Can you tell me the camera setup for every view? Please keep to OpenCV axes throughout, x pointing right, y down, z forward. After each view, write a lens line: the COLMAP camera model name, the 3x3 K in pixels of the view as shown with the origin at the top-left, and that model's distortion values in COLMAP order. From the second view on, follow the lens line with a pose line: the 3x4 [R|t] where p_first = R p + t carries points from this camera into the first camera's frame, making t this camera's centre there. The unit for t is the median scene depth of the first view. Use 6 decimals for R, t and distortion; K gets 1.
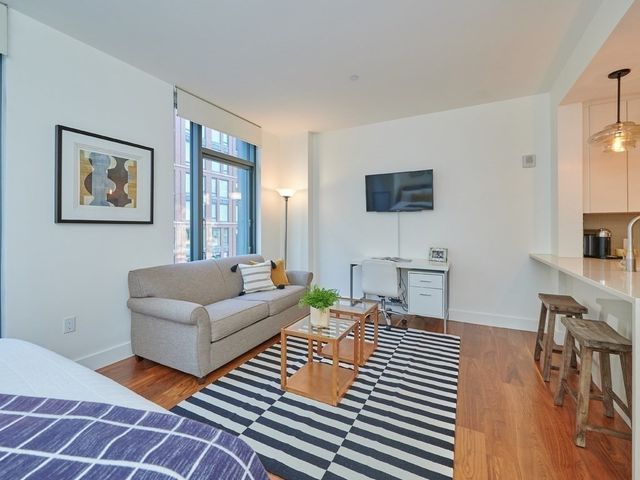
lens RADIAL K [[285.4, 0, 314.4], [0, 285.4, 229.6], [0, 0, 1]] dist [0.001308, -0.000942]
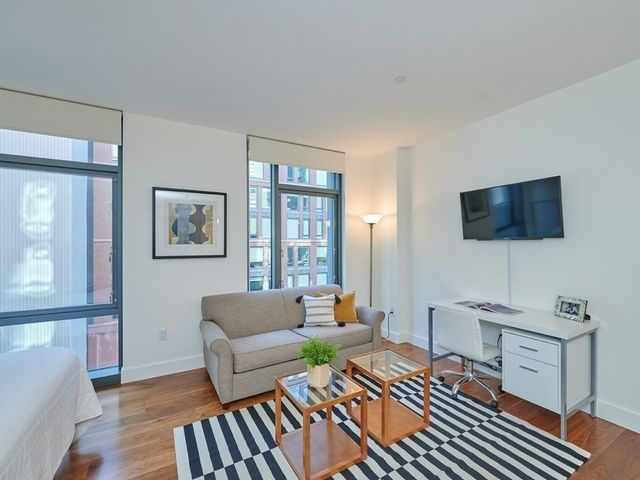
lens RADIAL K [[285.4, 0, 318.3], [0, 285.4, 243.0], [0, 0, 1]] dist [0.001308, -0.000942]
pose [[0.846202, -0.004795, -0.532841, 0.339286], [-0.001415, 0.999936, -0.011246, -0.057668], [0.532861, 0.010270, 0.846141, 0.181993]]
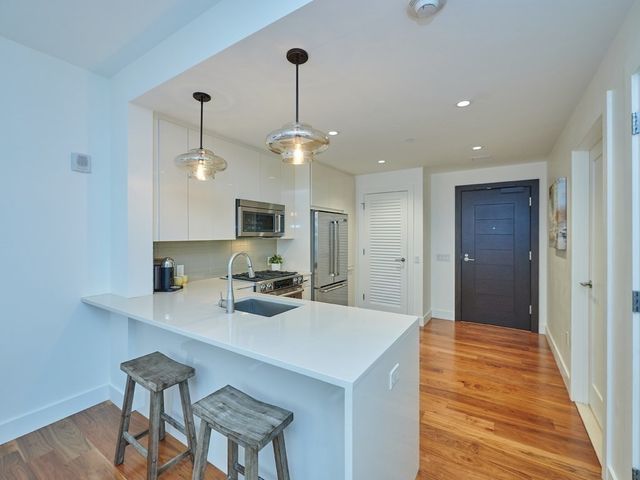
lens RADIAL K [[285.4, 0, 317.9], [0, 285.4, 234.5], [0, 0, 1]] dist [0.001308, -0.000942]
pose [[0.086600, 0.004633, 0.996232, 0.120661], [0.005172, 0.999974, -0.005100, -0.062864], [-0.996230, 0.005595, 0.086574, 0.386219]]
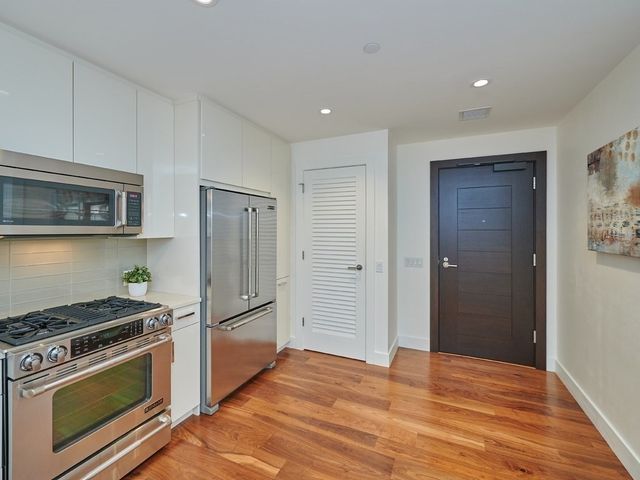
lens RADIAL K [[285.4, 0, 320.5], [0, 285.4, 230.2], [0, 0, 1]] dist [0.001308, -0.000942]
pose [[-0.066659, 0.001149, 0.997775, 0.630349], [0.006126, 0.999981, -0.000742, -0.066675], [-0.997757, 0.006063, -0.066664, 0.279780]]
